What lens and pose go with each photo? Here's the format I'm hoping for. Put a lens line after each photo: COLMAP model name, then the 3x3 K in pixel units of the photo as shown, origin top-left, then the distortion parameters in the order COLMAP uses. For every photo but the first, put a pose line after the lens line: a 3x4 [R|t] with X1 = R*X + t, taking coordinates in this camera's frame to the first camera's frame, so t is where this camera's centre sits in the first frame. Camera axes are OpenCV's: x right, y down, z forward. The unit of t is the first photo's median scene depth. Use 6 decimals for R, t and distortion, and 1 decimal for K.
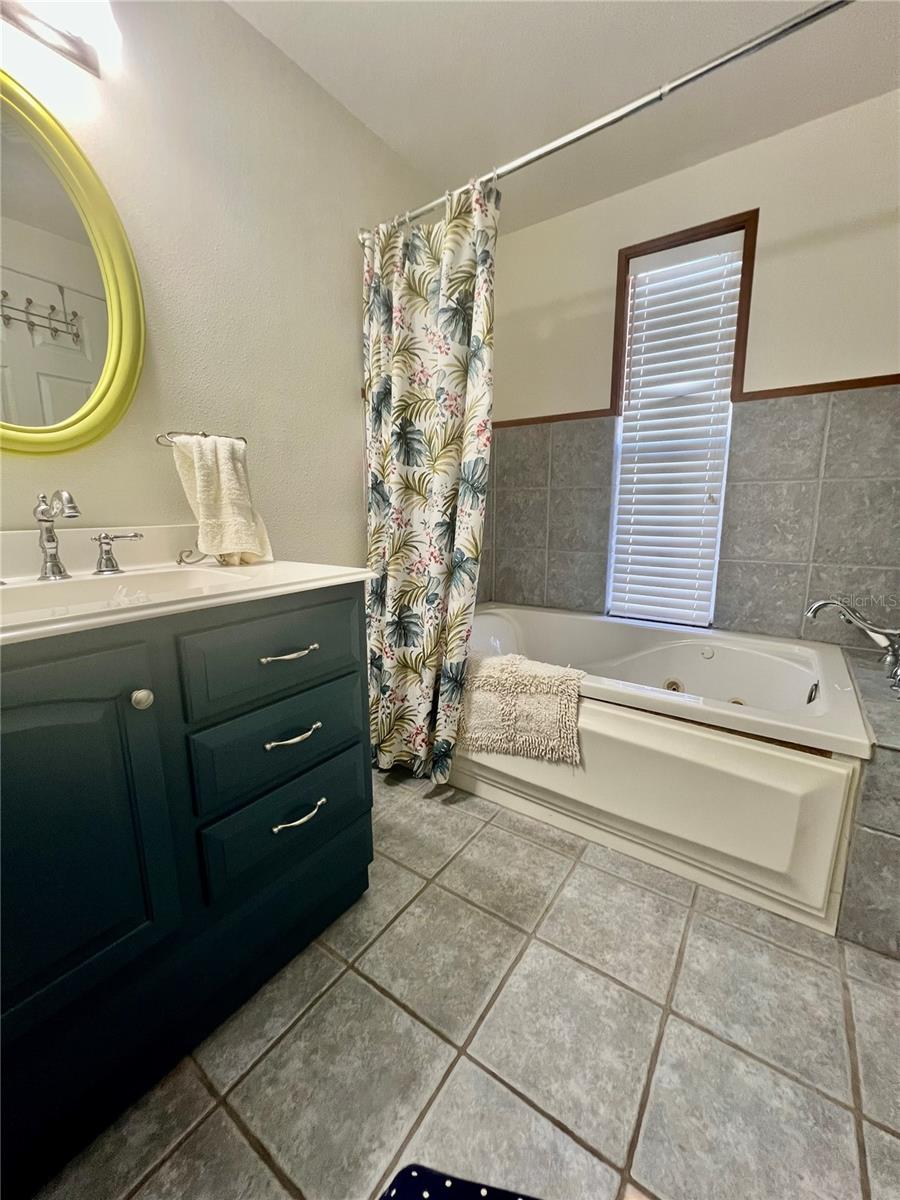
lens RADIAL K [[482.0, 0, 451.9], [0, 482.0, 597.2], [0, 0, 1]] dist [0.000595, 0.000438]
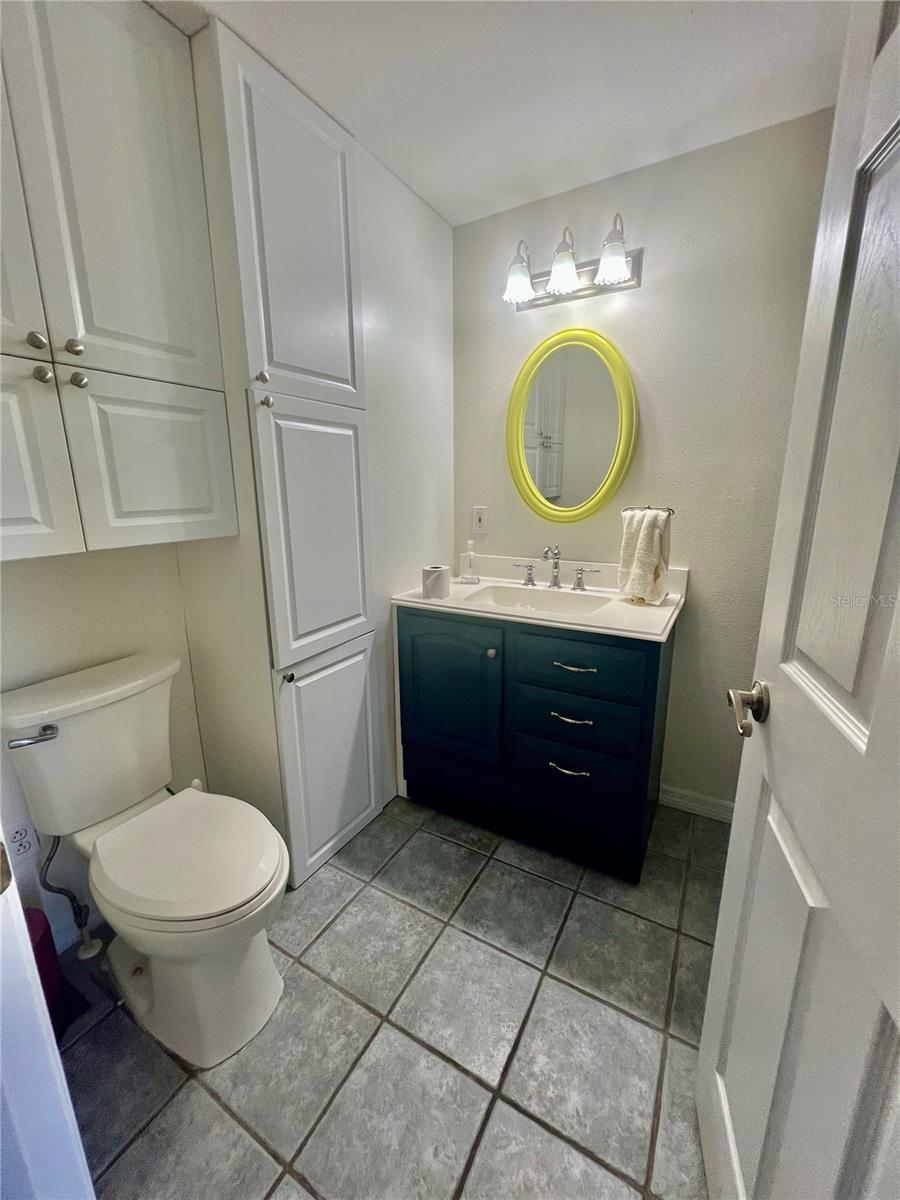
lens RADIAL K [[482.0, 0, 451.9], [0, 482.0, 598.9], [0, 0, 1]] dist [0.000595, 0.000438]
pose [[0.084589, 0.230422, -0.969407, 0.983571], [-0.170417, 0.961905, 0.213769, -0.325124], [0.981735, 0.147121, 0.120634, 0.354622]]
